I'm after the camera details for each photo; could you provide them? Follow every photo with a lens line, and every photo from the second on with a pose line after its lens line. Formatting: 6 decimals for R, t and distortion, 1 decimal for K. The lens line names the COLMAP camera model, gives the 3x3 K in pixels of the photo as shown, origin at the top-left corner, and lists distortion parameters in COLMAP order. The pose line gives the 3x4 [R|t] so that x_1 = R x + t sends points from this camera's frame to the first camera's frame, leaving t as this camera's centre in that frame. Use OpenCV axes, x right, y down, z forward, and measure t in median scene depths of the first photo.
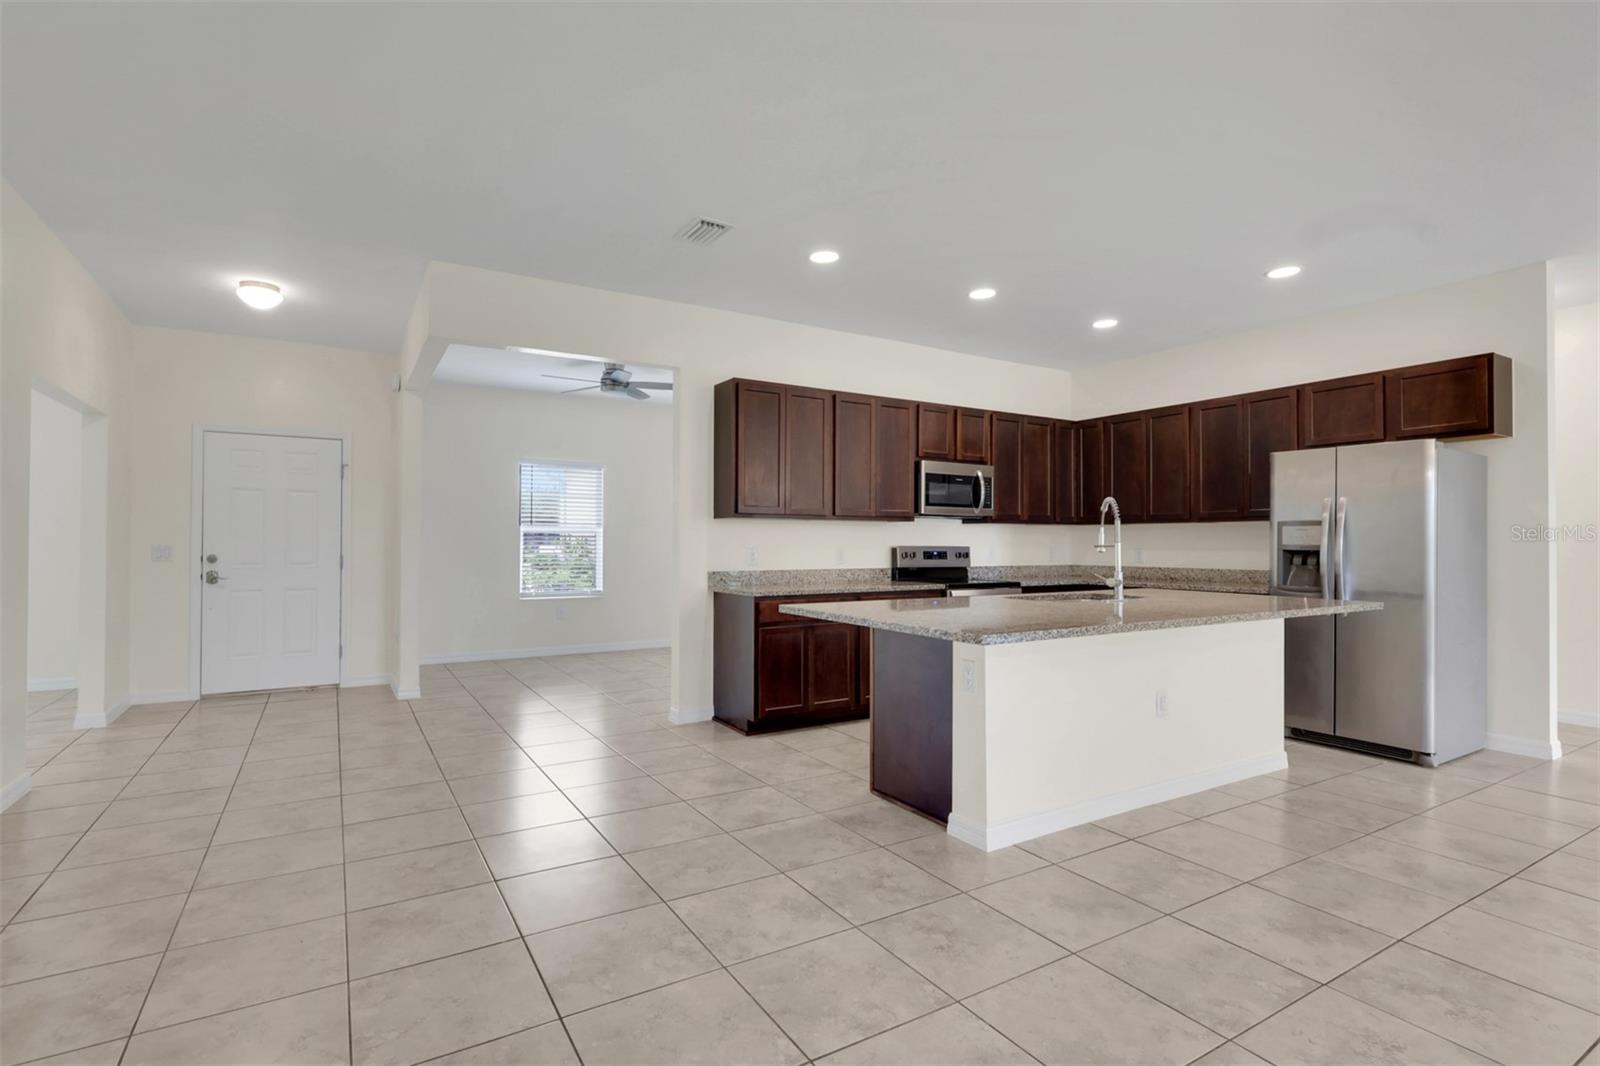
lens RADIAL K [[764.5, 0, 803.7], [0, 764.5, 543.7], [0, 0, 1]] dist [-0.002423, 0.000668]
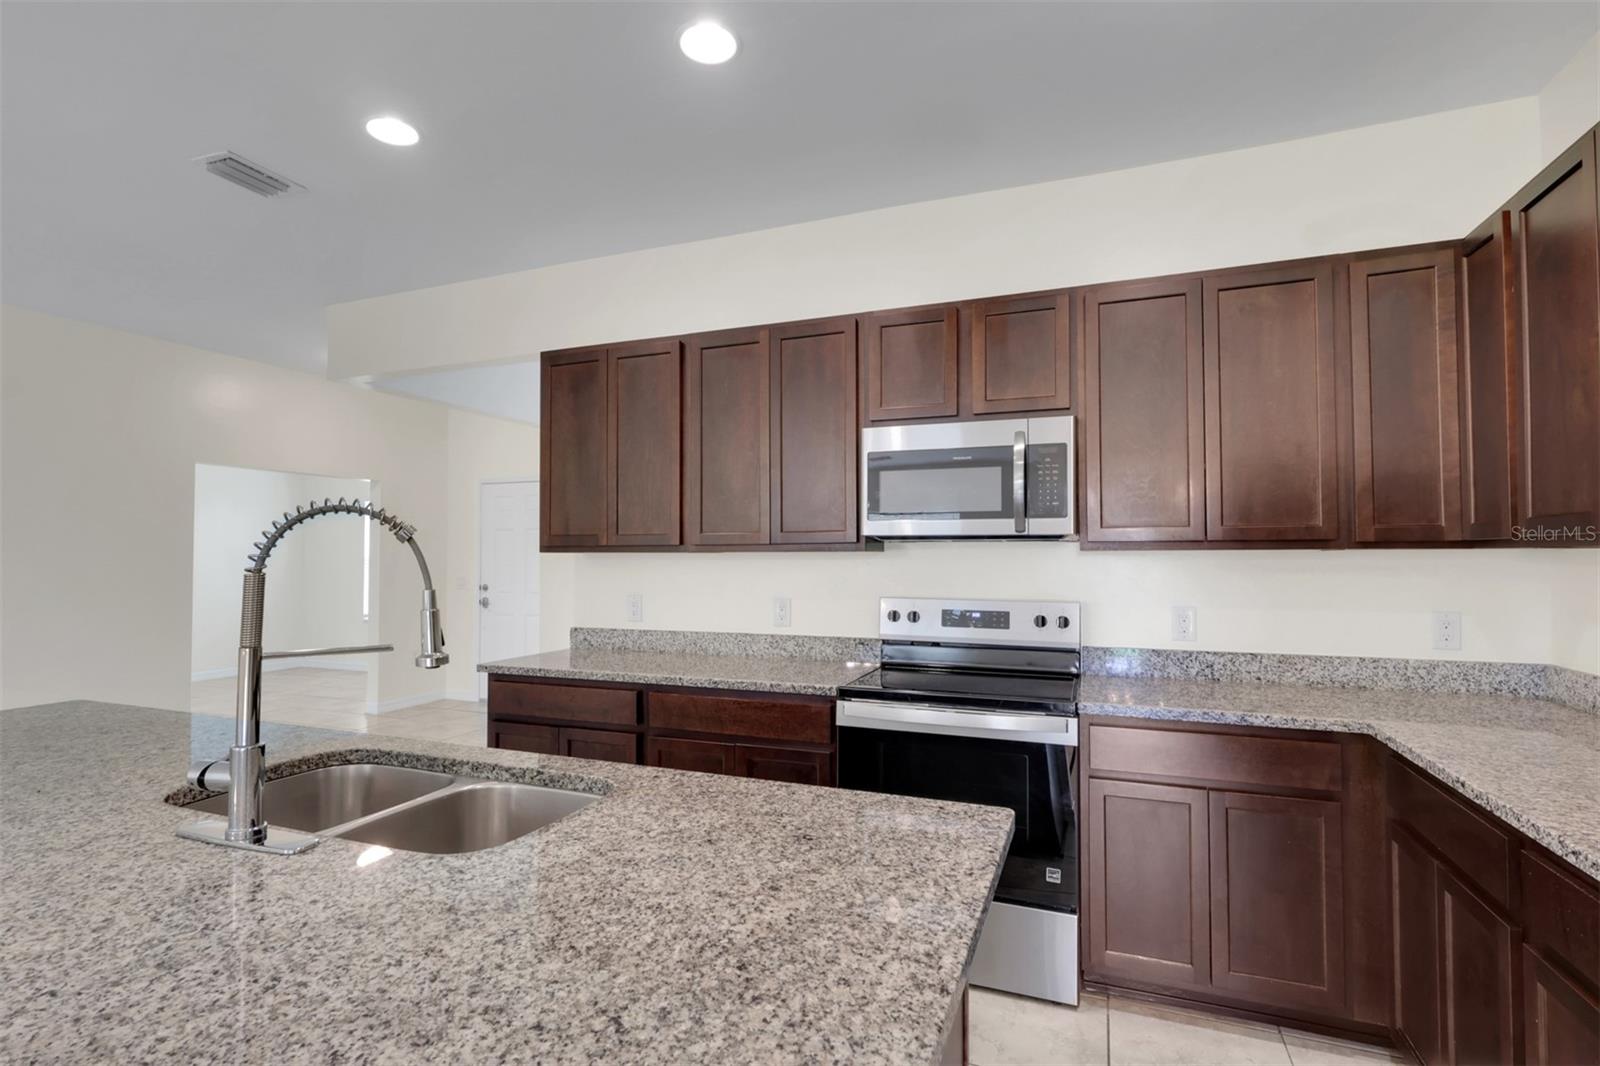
lens RADIAL K [[764.5, 0, 803.2], [0, 764.5, 543.9], [0, 0, 1]] dist [-0.002423, 0.000668]
pose [[0.610308, -0.017838, -0.791964, 0.511553], [0.002082, 0.999779, -0.020914, -0.023324], [0.792162, 0.011115, 0.610210, 0.652976]]
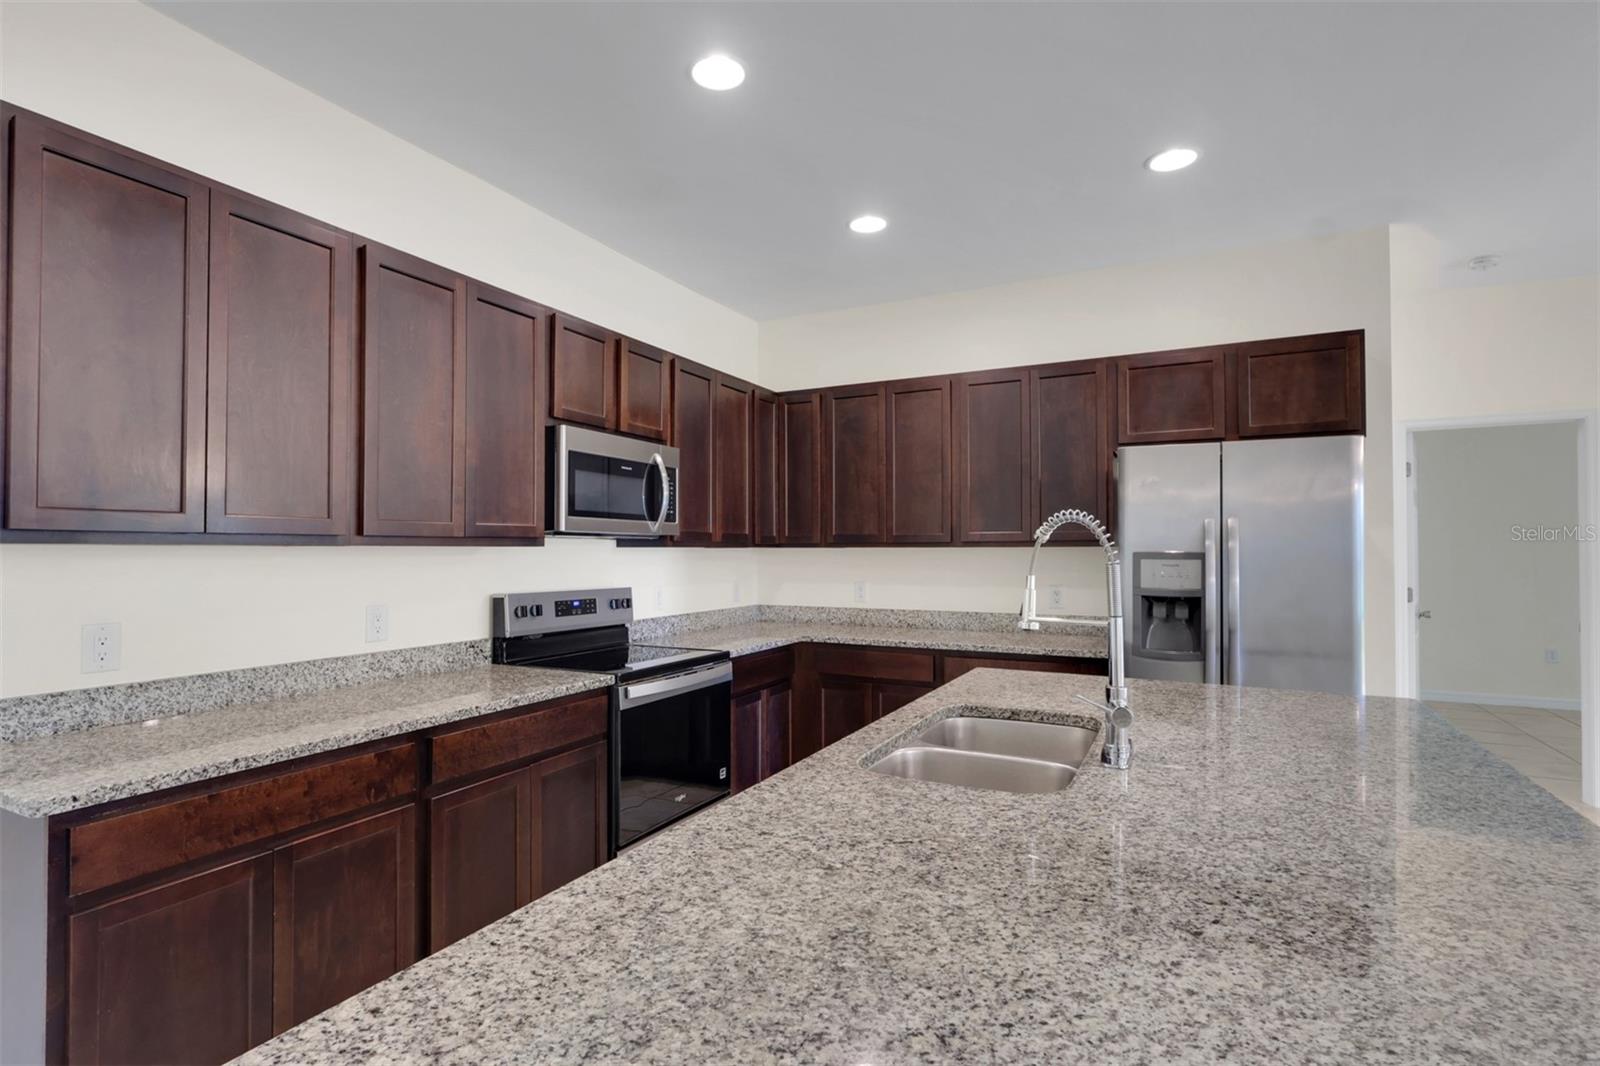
lens RADIAL K [[764.5, 0, 788.4], [0, 764.5, 538.8], [0, 0, 1]] dist [-0.002423, 0.000668]
pose [[0.856667, 0.005151, 0.515845, 0.023066], [0.002792, 0.999889, -0.014621, -0.026067], [-0.515863, 0.013965, 0.856557, 0.483377]]
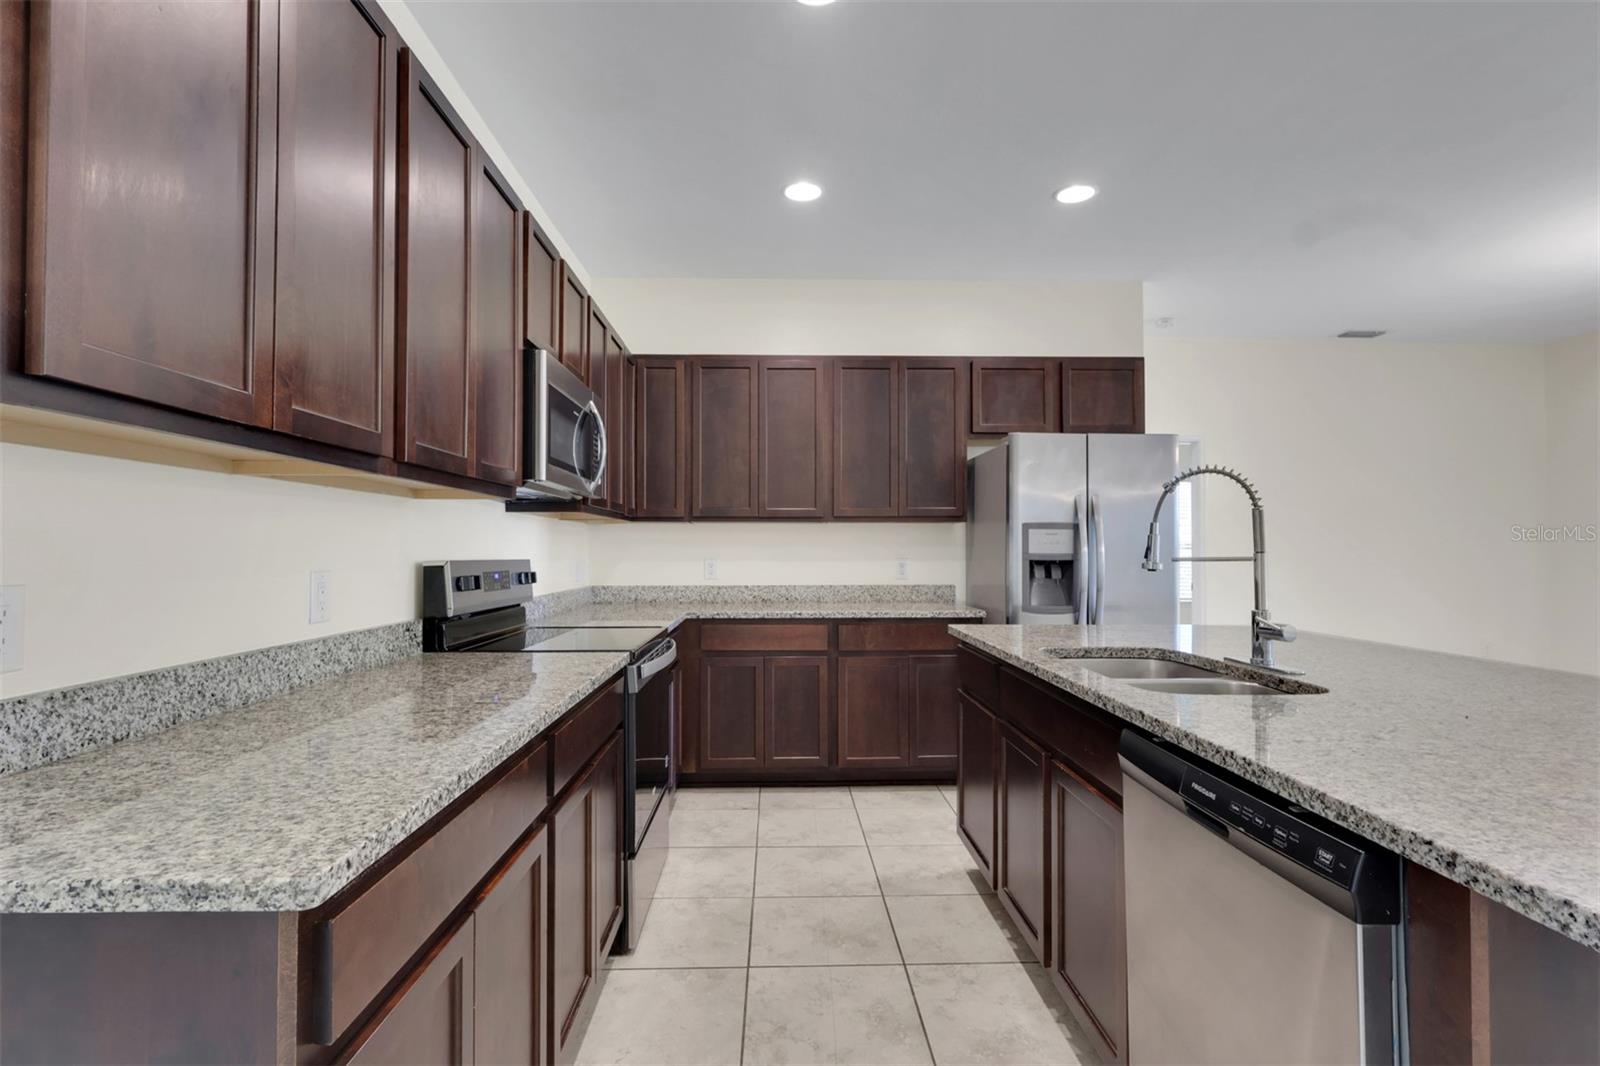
lens RADIAL K [[764.5, 0, 796.0], [0, 764.5, 526.0], [0, 0, 1]] dist [-0.002423, 0.000668]
pose [[0.499413, 0.024146, 0.866027, -0.125410], [-0.000479, 0.999619, -0.027594, -0.004086], [-0.866364, 0.013366, 0.499235, 0.667435]]
